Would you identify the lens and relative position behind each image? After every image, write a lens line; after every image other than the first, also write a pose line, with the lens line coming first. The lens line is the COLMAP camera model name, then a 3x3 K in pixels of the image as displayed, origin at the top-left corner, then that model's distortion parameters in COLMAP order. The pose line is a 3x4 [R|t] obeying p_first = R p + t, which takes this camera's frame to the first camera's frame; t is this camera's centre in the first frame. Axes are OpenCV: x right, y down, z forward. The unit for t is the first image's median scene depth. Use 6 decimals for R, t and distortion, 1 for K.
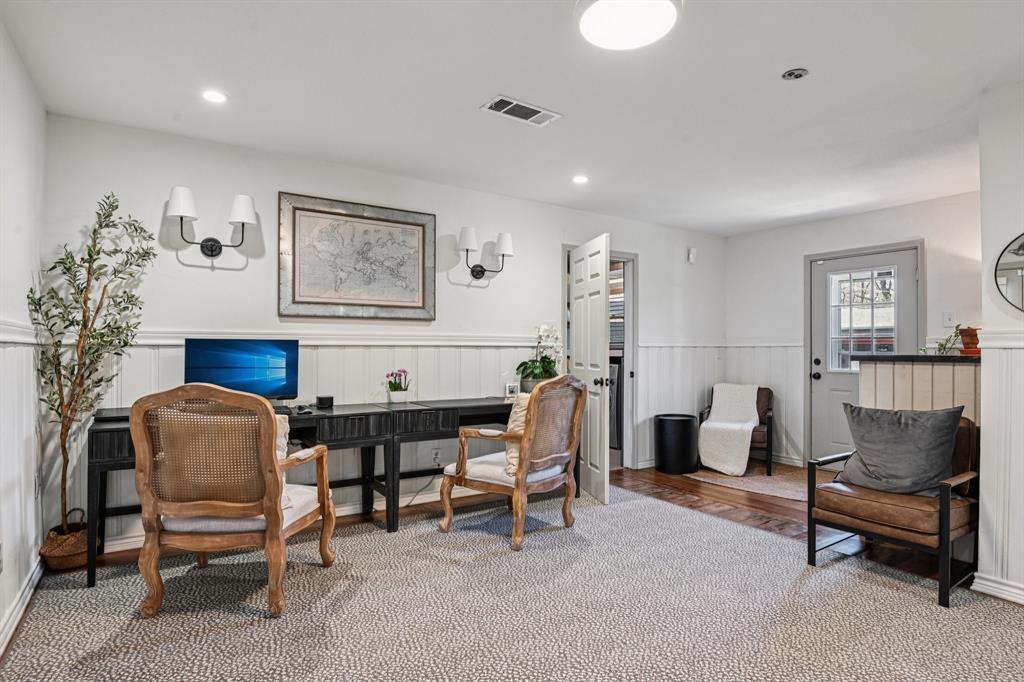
lens RADIAL K [[529.8, 0, 508.0], [0, 529.8, 343.0], [0, 0, 1]] dist [-0.015819, -0.006468]
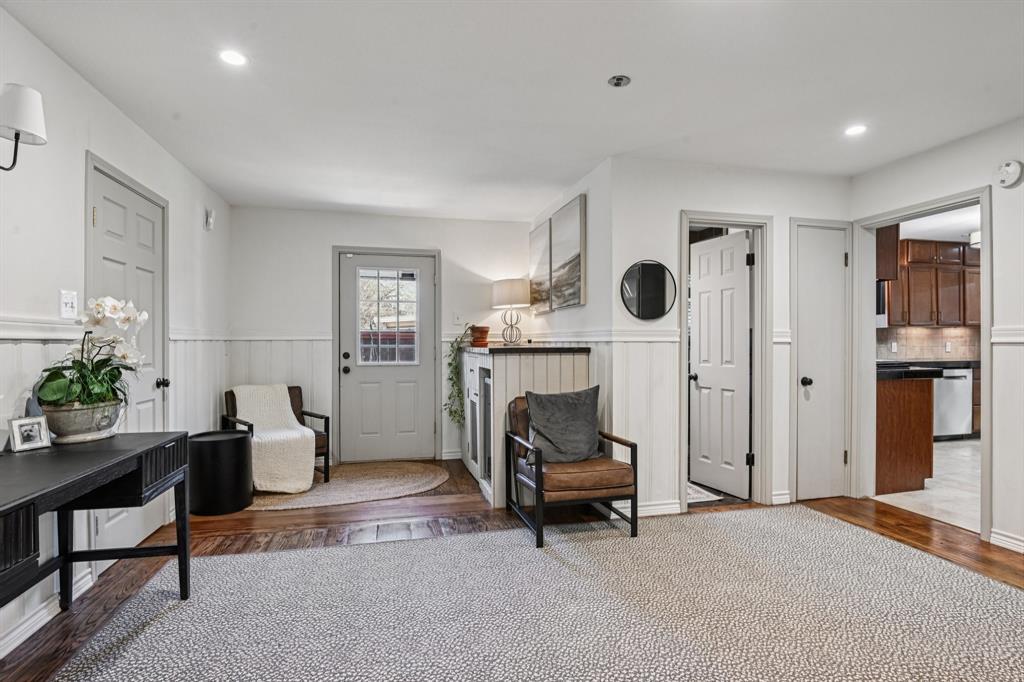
lens RADIAL K [[519.9, 0, 514.5], [0, 519.9, 344.2], [0, 0, 1]] dist [-0.018561, -0.000073]
pose [[0.335055, -0.006062, 0.942179, -0.239621], [-0.007304, 0.999933, 0.009031, 0.003013], [-0.942170, -0.009907, 0.334988, 0.402604]]
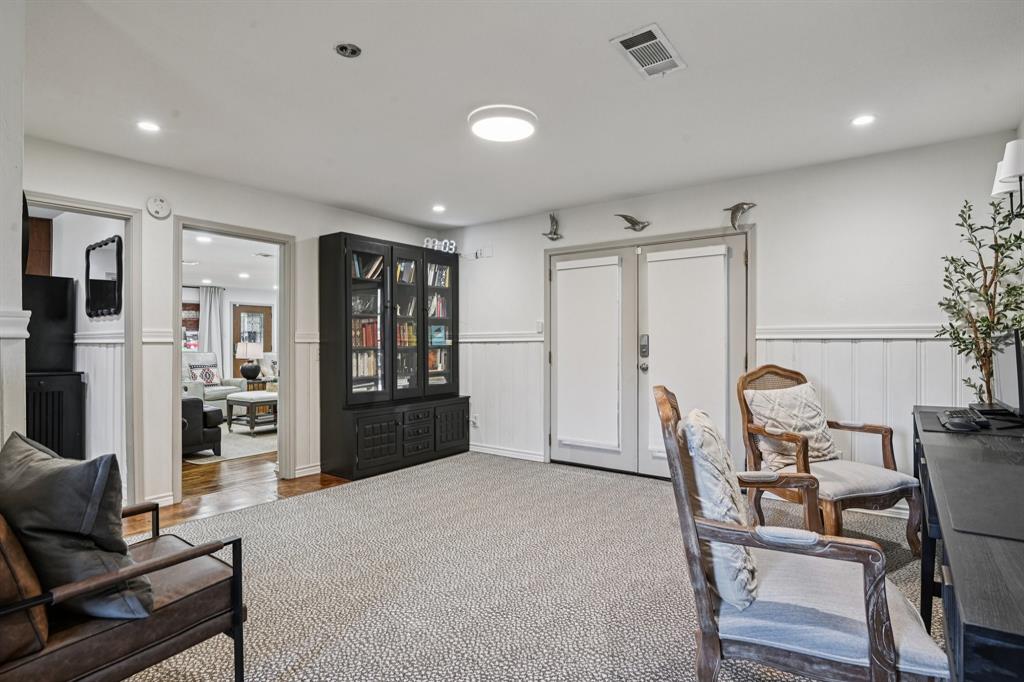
lens RADIAL K [[519.9, 0, 515.8], [0, 519.9, 340.0], [0, 0, 1]] dist [-0.018561, -0.000073]
pose [[-0.940379, -0.005061, -0.340092, 0.274115], [-0.001878, 0.999951, -0.009687, 0.005685], [0.340124, -0.008471, -0.940342, 0.940879]]
